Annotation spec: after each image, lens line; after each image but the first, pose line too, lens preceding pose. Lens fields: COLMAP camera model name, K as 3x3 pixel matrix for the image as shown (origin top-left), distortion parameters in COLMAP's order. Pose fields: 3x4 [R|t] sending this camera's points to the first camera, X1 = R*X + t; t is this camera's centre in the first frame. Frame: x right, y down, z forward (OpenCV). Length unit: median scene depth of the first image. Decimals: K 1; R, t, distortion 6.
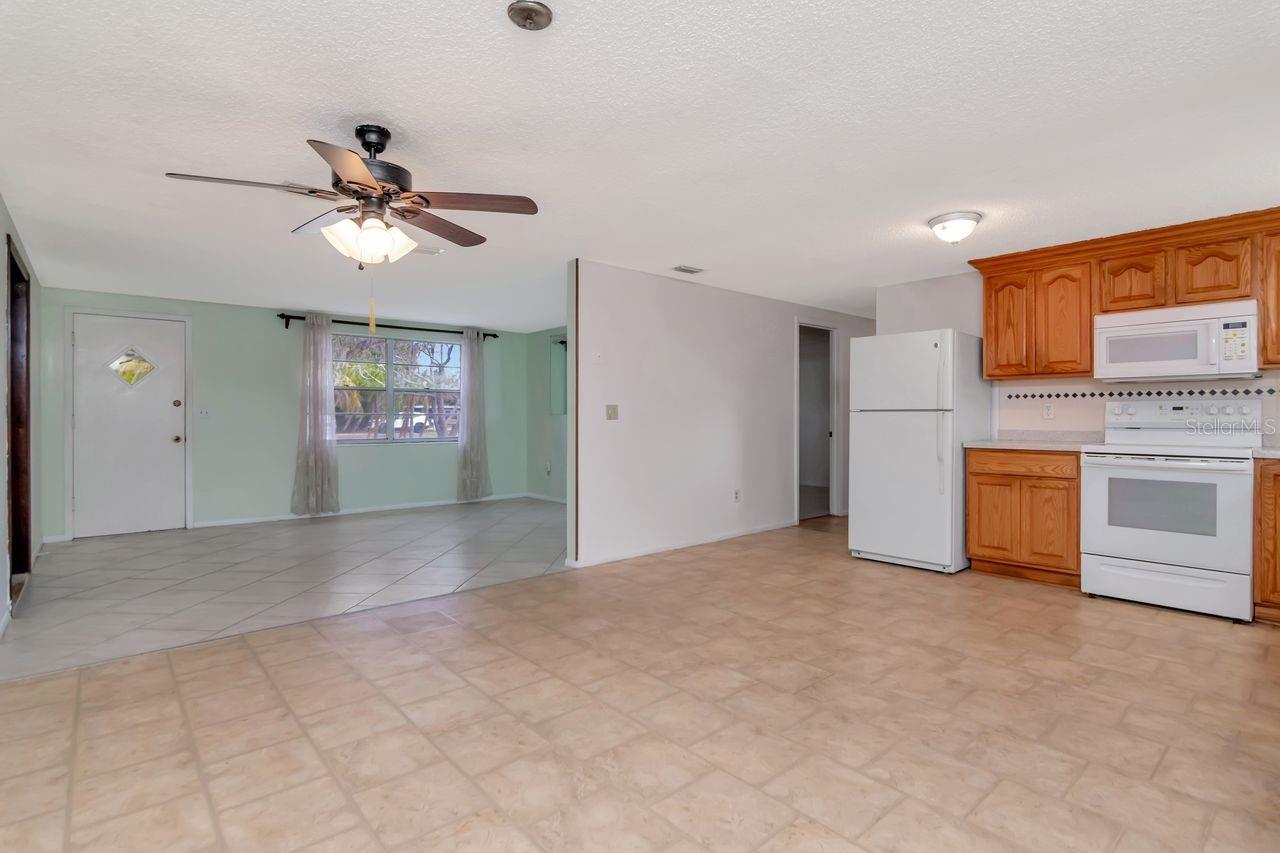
lens RADIAL K [[626.7, 0, 650.8], [0, 626.7, 424.0], [0, 0, 1]] dist [-0.006092, -0.002136]
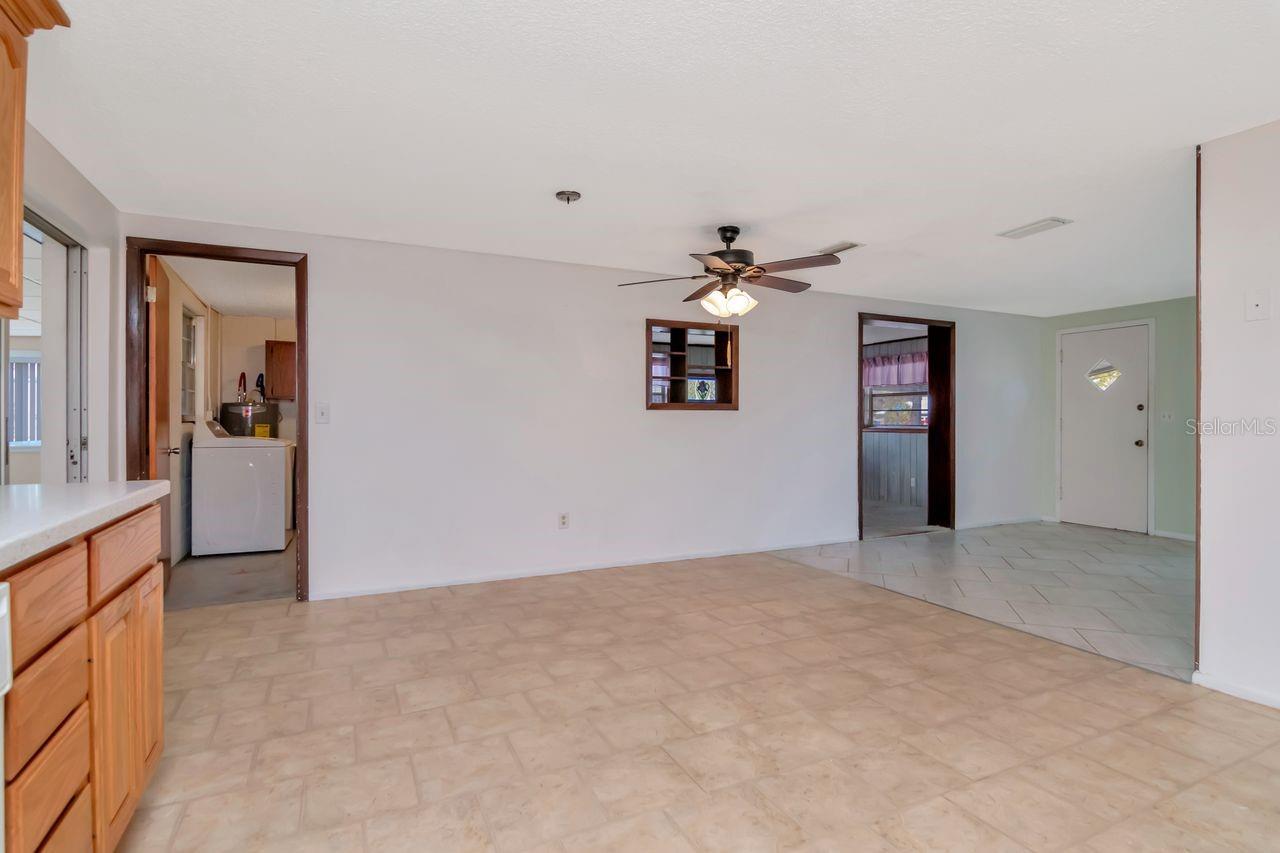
lens RADIAL K [[626.7, 0, 638.4], [0, 626.7, 417.1], [0, 0, 1]] dist [-0.006092, -0.002136]
pose [[-0.276676, -0.005254, -0.960949, 0.795630], [-0.013207, 0.999911, -0.001665, -0.012710], [0.960873, 0.012230, -0.276720, 0.902653]]
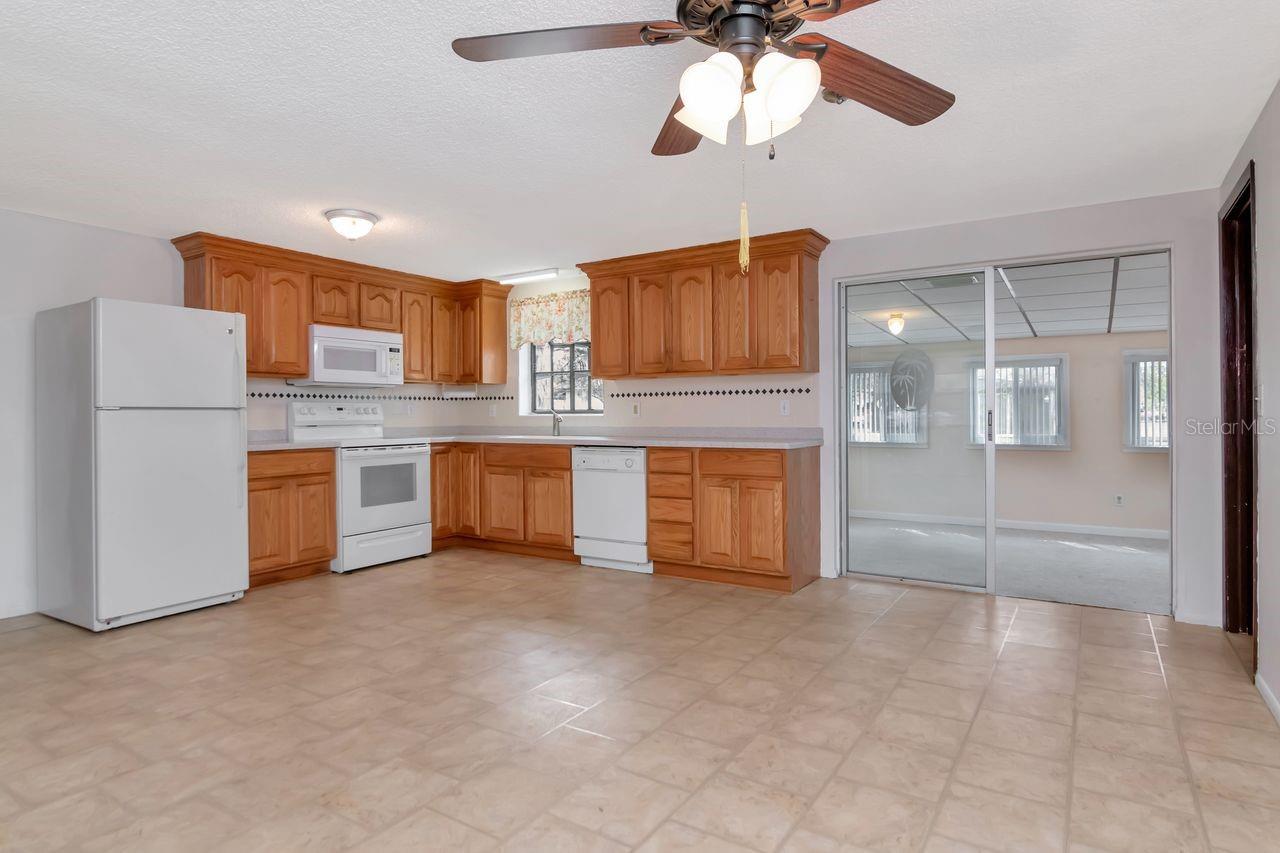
lens RADIAL K [[705.0, 0, 637.6], [0, 705.0, 416.8], [0, 0, 1]] dist [-0.001563, -0.000927]
pose [[-0.265025, -0.002001, 0.964240, -0.770390], [0.016379, 0.999844, 0.006577, -0.010778], [-0.964103, 0.017536, -0.264951, 0.943439]]
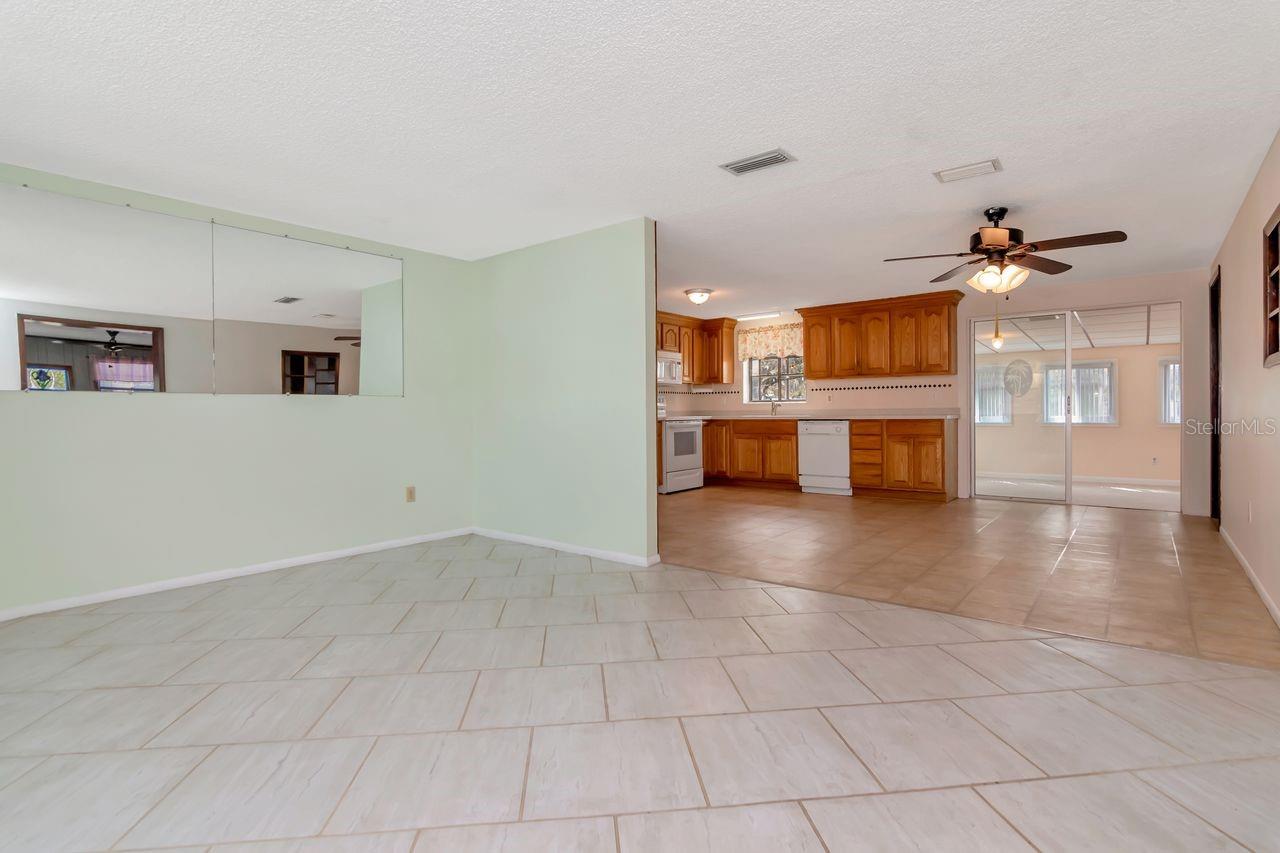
lens RADIAL K [[626.7, 0, 638.1], [0, 626.7, 421.1], [0, 0, 1]] dist [-0.006092, -0.002136]
pose [[-0.163883, -0.013084, 0.986393, -1.383011], [0.020811, 0.999644, 0.016717, 0.014181], [-0.986260, 0.023268, -0.163552, 1.608375]]
